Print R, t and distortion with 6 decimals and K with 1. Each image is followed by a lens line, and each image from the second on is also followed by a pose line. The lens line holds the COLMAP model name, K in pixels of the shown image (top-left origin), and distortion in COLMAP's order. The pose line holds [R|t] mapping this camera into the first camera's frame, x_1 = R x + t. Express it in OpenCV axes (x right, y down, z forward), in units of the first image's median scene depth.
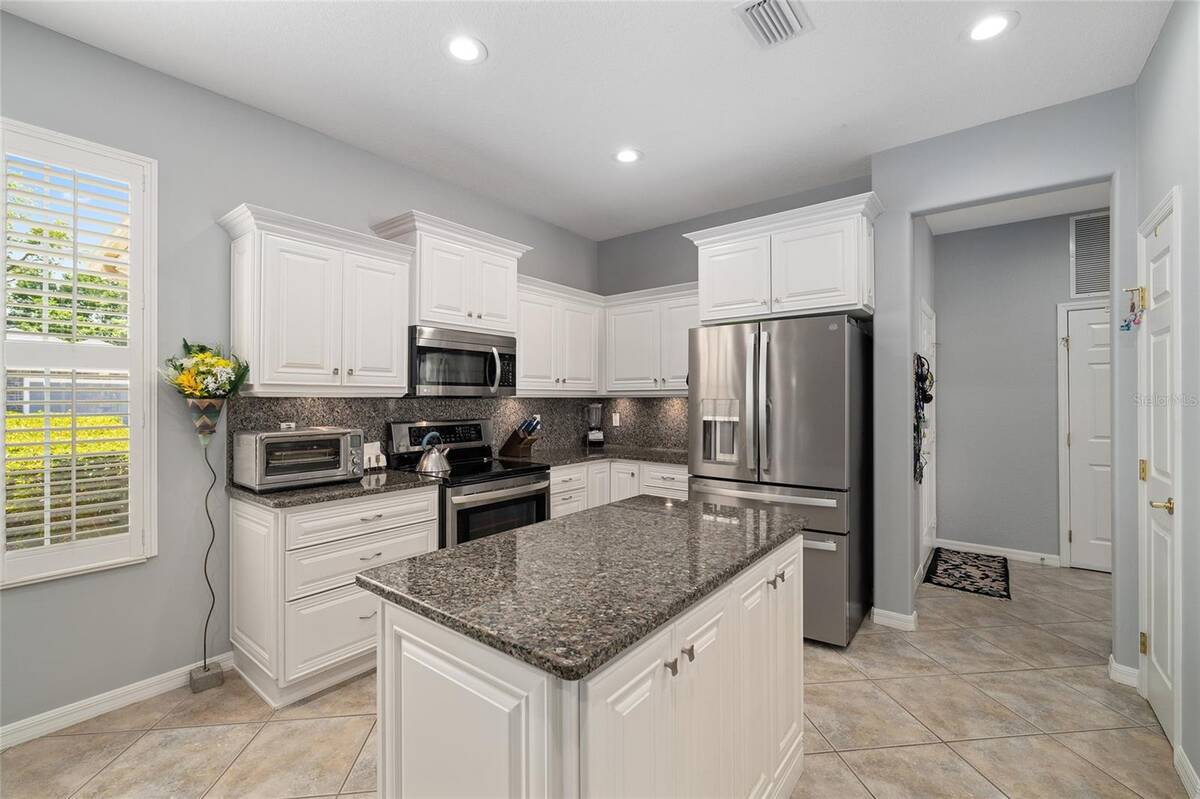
lens RADIAL K [[508.2, 0, 592.2], [0, 508.2, 398.0], [0, 0, 1]] dist [-0.000857, 0.000122]
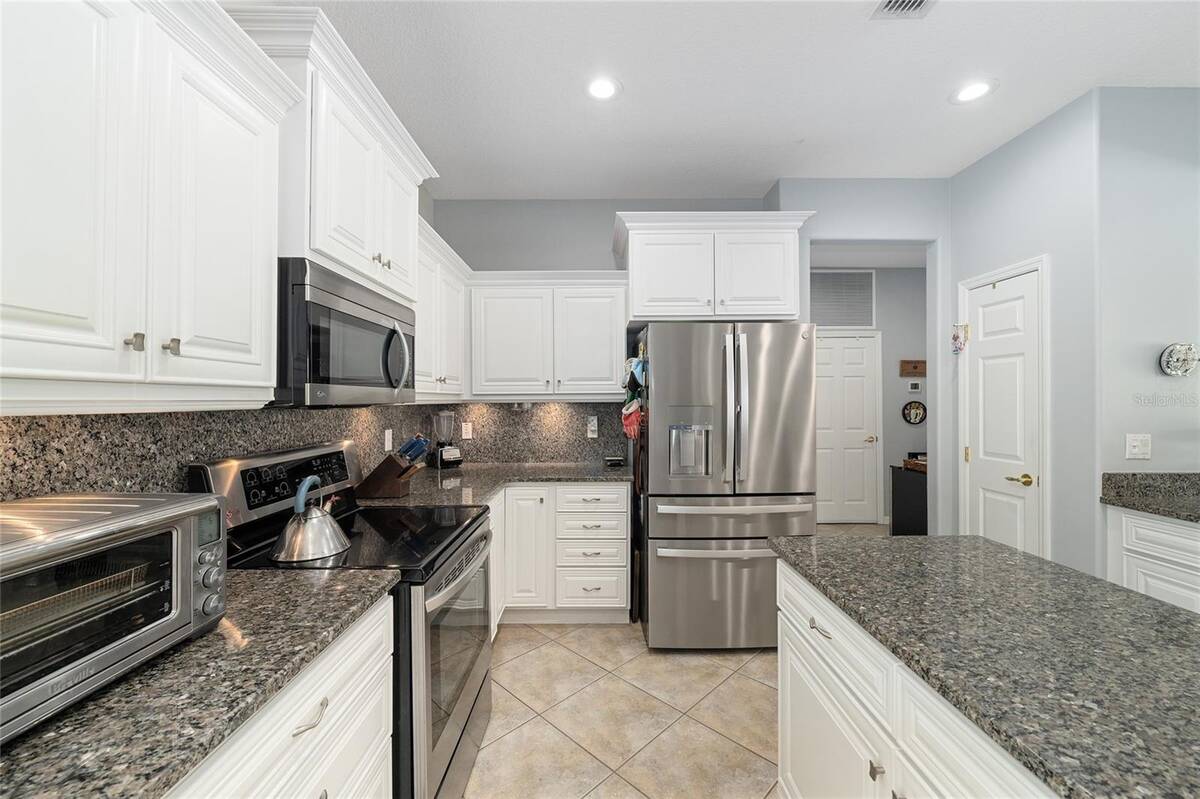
lens RADIAL K [[475.1, 0, 602.1], [0, 475.1, 397.0], [0, 0, 1]] dist [-0.001823, -0.000124]
pose [[0.776836, 0.001417, 0.629701, -0.340346], [0.001797, 0.999988, -0.004468, -0.007932], [-0.629700, 0.004602, 0.776825, 0.396896]]
